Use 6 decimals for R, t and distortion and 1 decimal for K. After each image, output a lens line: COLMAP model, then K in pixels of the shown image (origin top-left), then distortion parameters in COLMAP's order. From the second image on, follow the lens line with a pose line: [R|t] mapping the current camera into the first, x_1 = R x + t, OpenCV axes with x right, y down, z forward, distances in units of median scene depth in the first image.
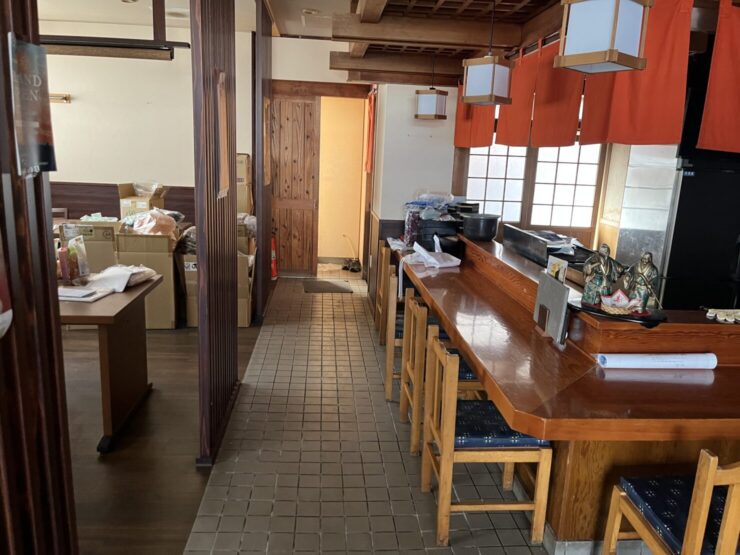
lens RADIAL K [[557.5, 0, 366.1], [0, 557.5, 272.3], [0, 0, 1]] dist [0.064073, -0.085422]
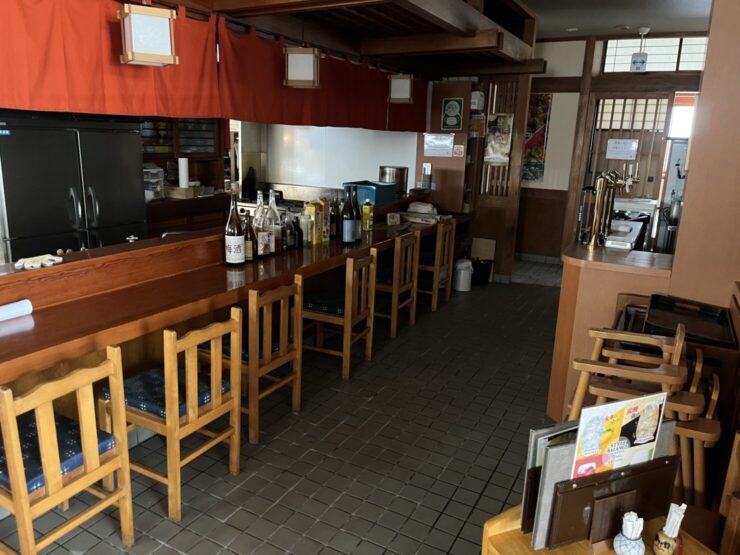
lens RADIAL K [[557.5, 0, 357.9], [0, 557.5, 275.2], [0, 0, 1]] dist [0.064073, -0.085422]
pose [[0.552641, -0.226790, 0.801969, 0.074479], [0.171524, 0.972614, 0.156849, 0.025167], [-0.815578, 0.050876, 0.576406, -0.080103]]
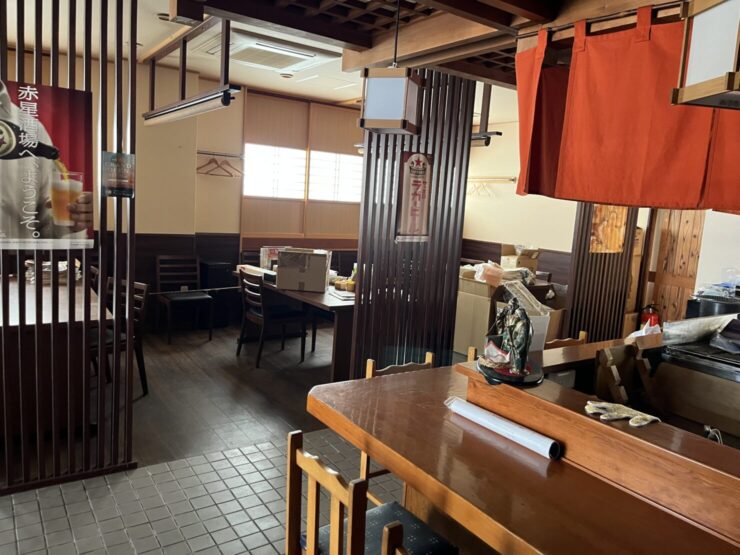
lens RADIAL K [[557.5, 0, 367.2], [0, 557.5, 274.5], [0, 0, 1]] dist [0.064073, -0.085422]
pose [[0.498244, 0.105705, -0.860569, 0.743580], [-0.227890, 0.973609, -0.012352, -0.011104], [0.836552, 0.202270, 0.509184, 0.194434]]
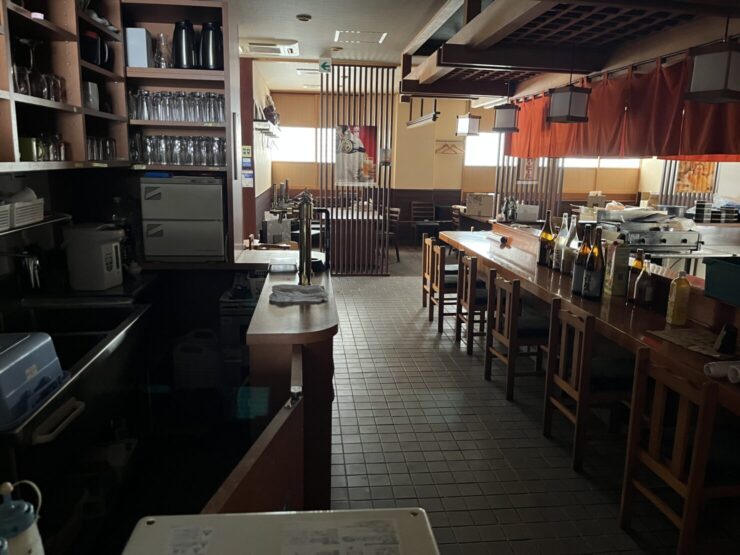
lens RADIAL K [[557.5, 0, 370.6], [0, 557.5, 274.8], [0, 0, 1]] dist [0.064073, -0.085422]
pose [[0.034876, 0.155370, -0.987241, 2.046529], [-0.233612, 0.961741, 0.143104, 0.061457], [0.971704, 0.225641, 0.069838, 0.177051]]
